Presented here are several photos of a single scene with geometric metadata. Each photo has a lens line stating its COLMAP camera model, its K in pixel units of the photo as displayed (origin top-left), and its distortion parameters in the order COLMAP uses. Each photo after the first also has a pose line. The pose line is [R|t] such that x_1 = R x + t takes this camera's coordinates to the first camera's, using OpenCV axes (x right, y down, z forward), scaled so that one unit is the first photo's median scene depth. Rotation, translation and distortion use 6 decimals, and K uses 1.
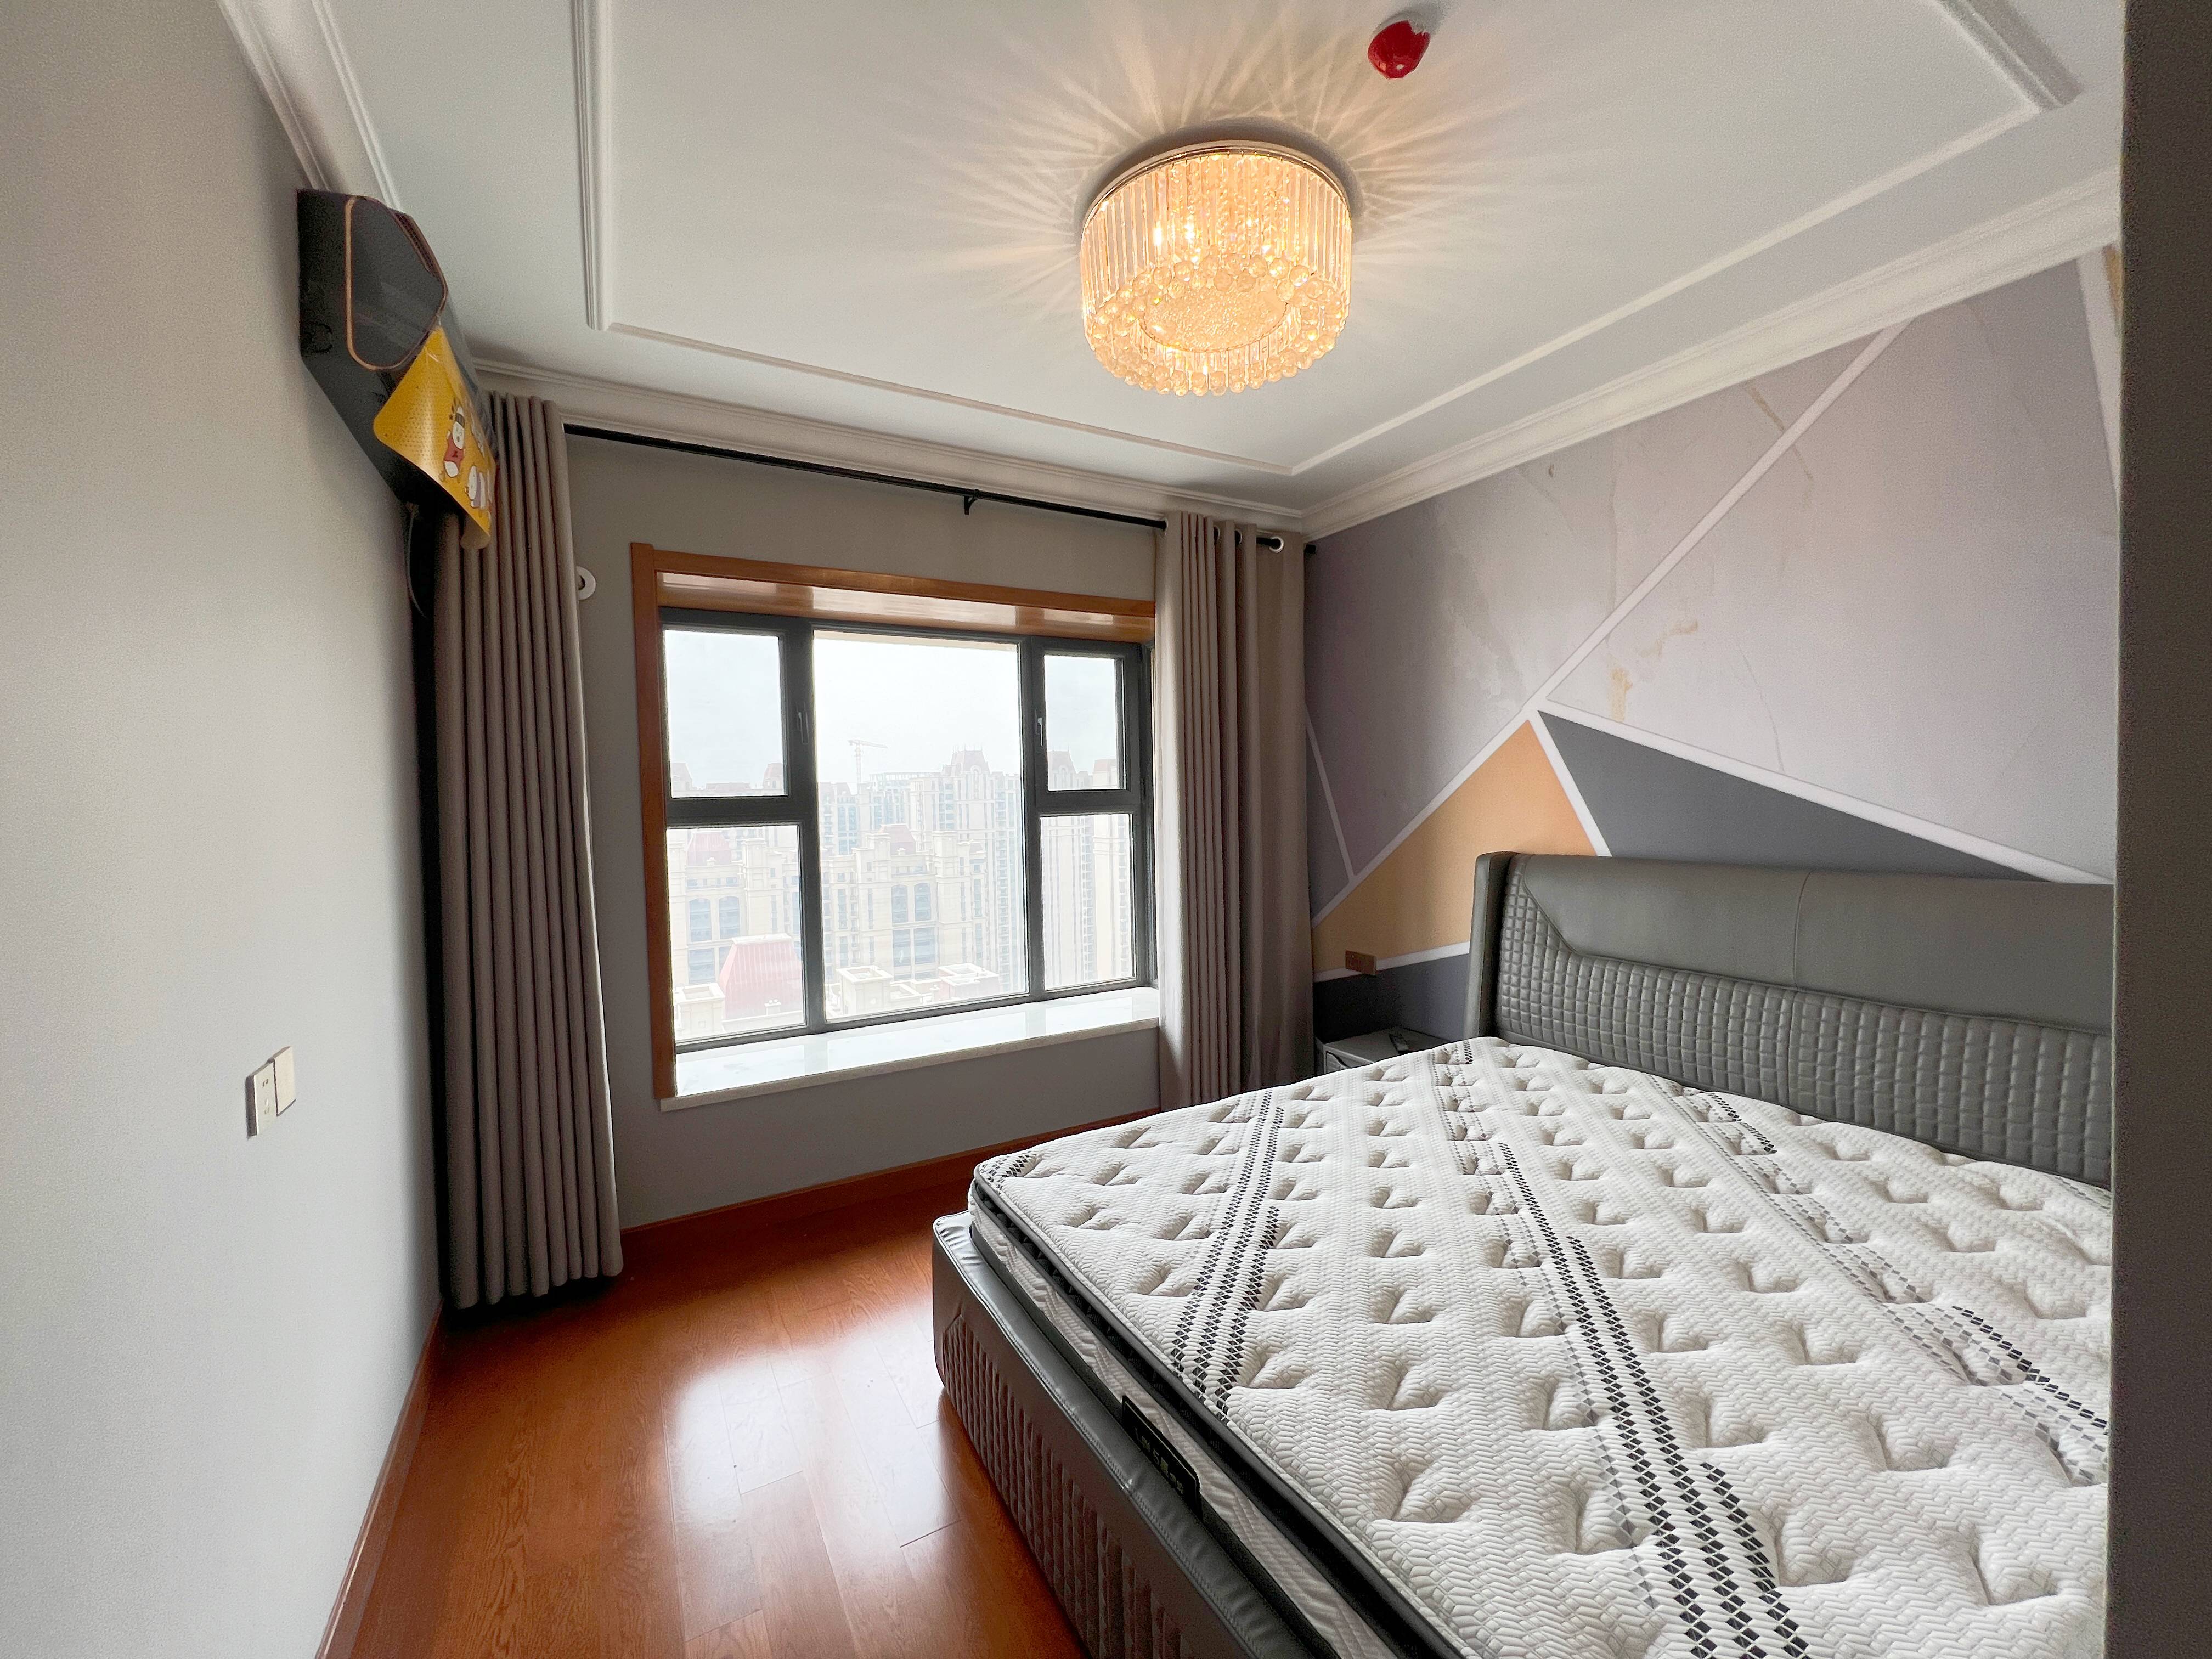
lens RADIAL K [[890.8, 0, 1106.0], [0, 890.8, 829.5], [0, 0, 1]] dist [0.000190, 0.000127]
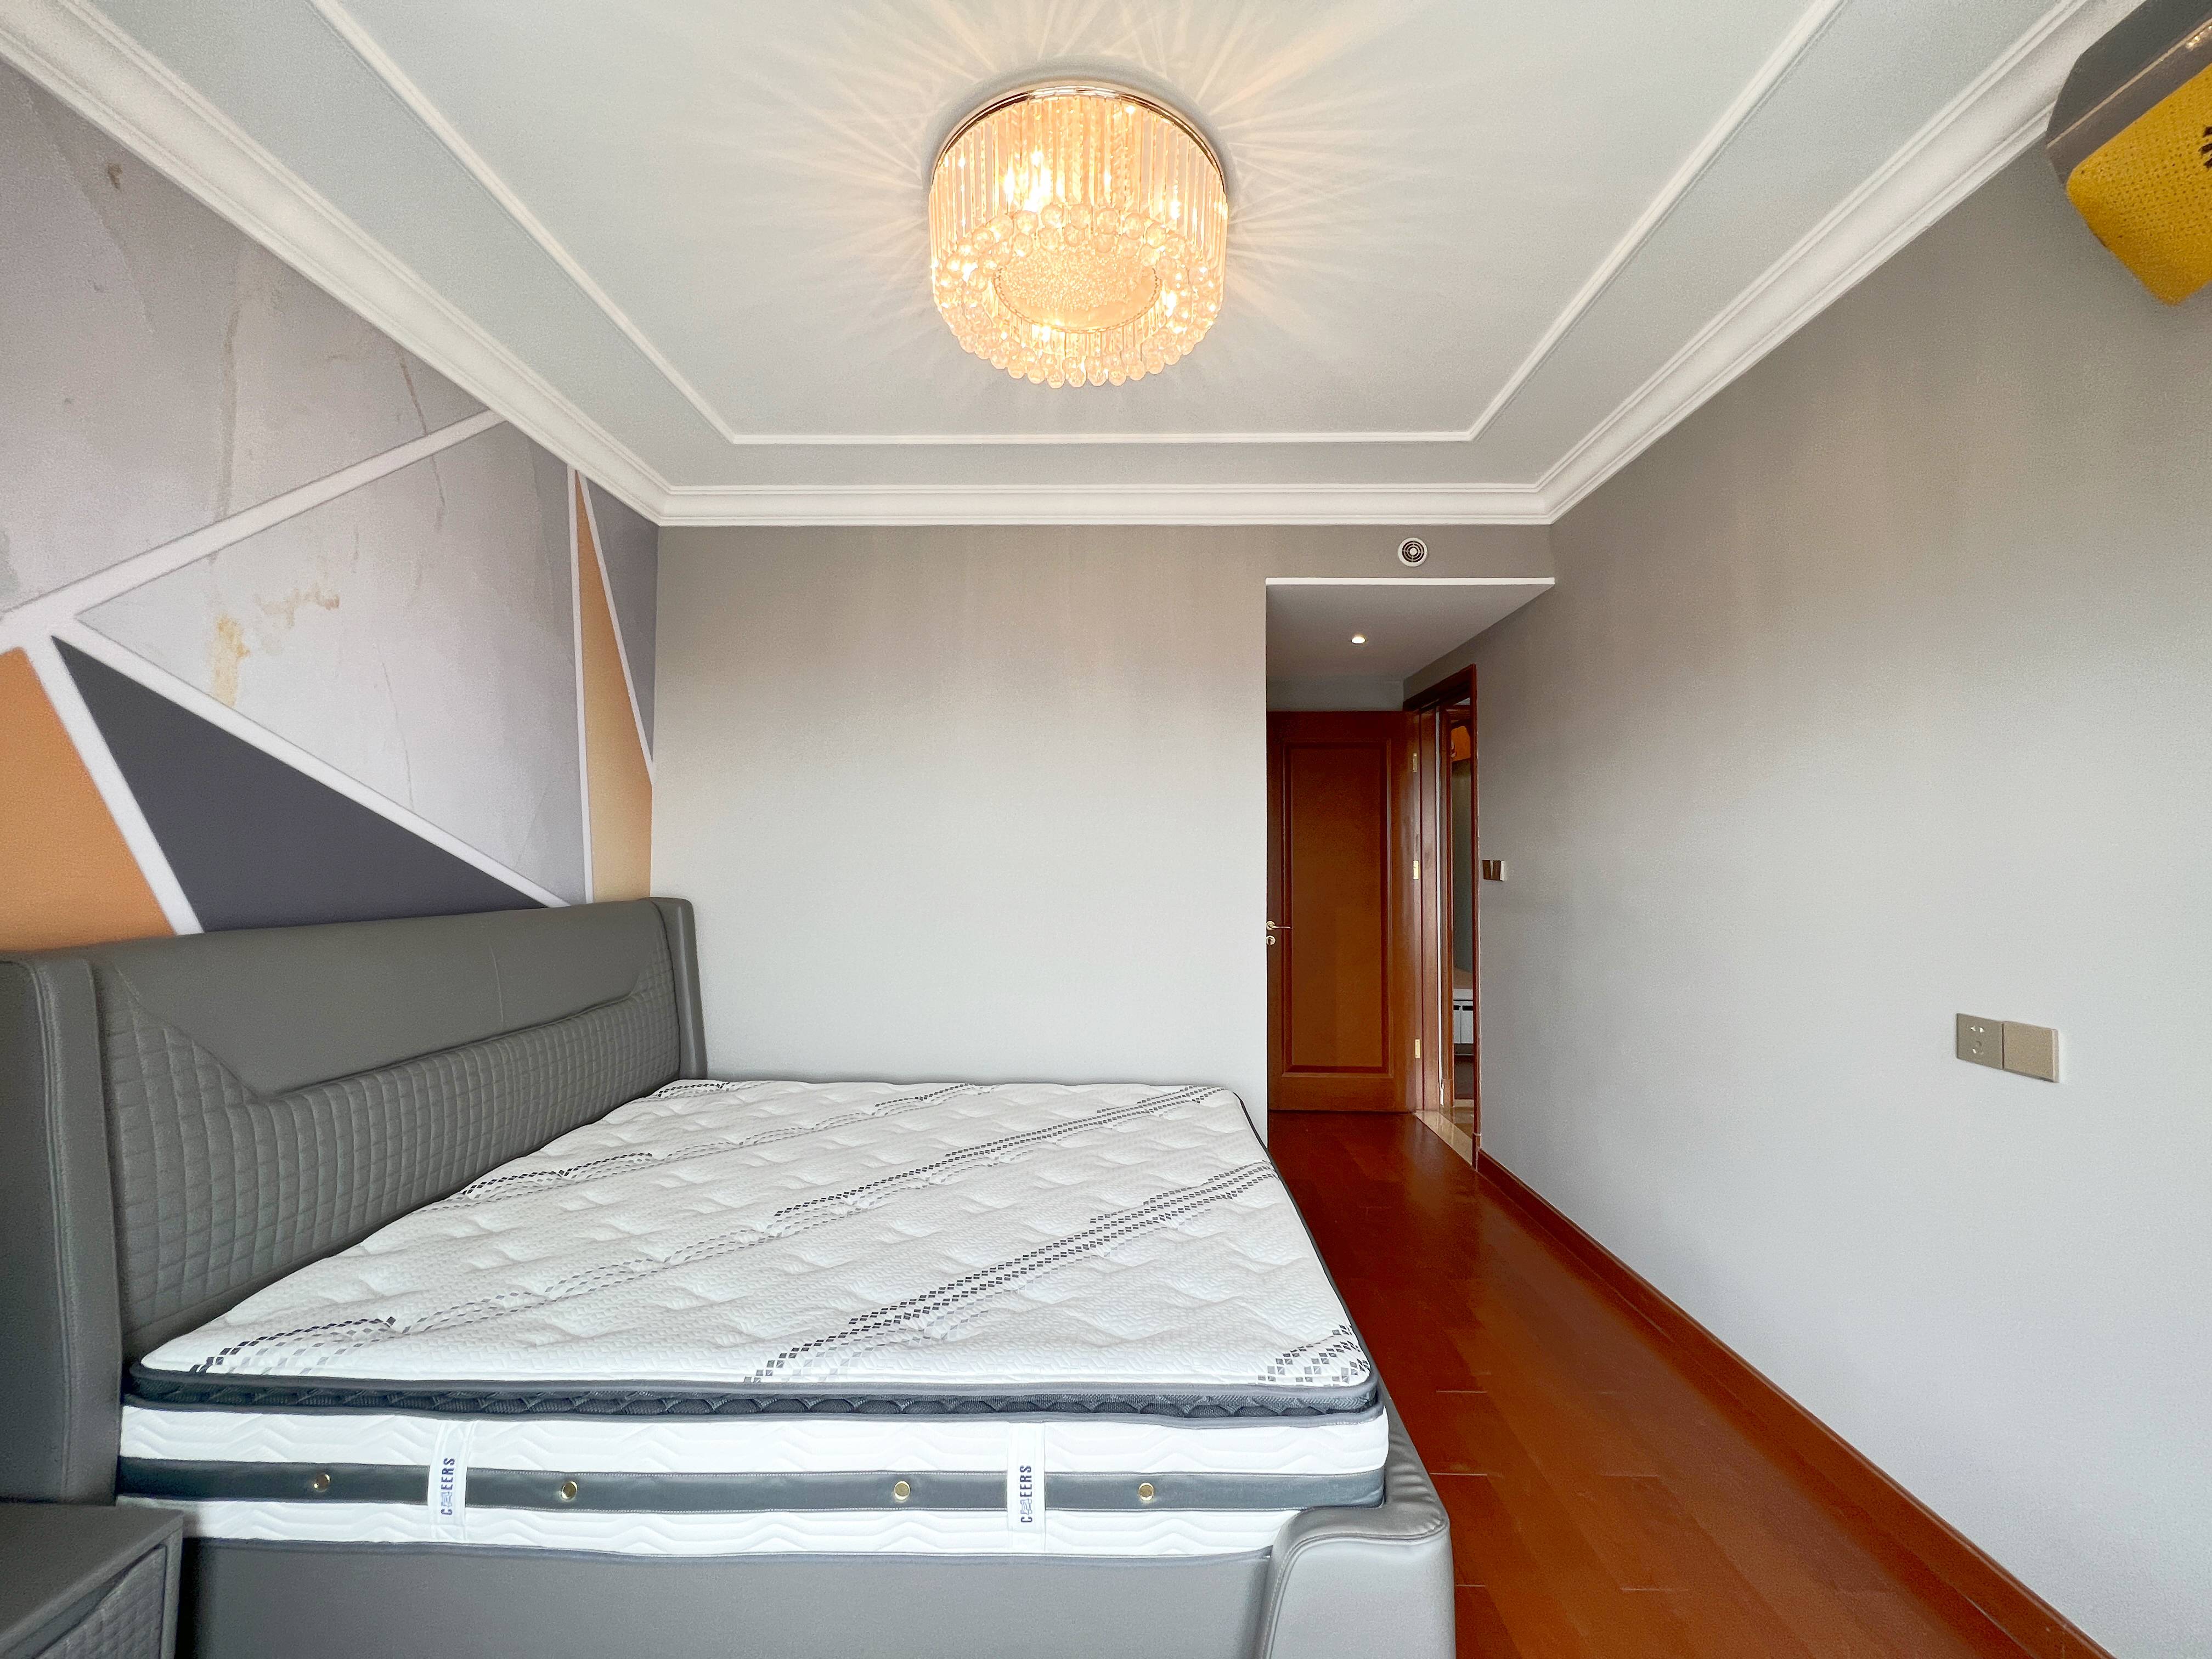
lens RADIAL K [[890.8, 0, 1106.0], [0, 890.8, 829.5], [0, 0, 1]] dist [0.000190, 0.000127]
pose [[-0.860671, 0.040002, 0.507587, -0.087014], [0.039002, 0.999160, -0.012610, -0.002360], [-0.507665, 0.008944, -0.861508, 0.452403]]
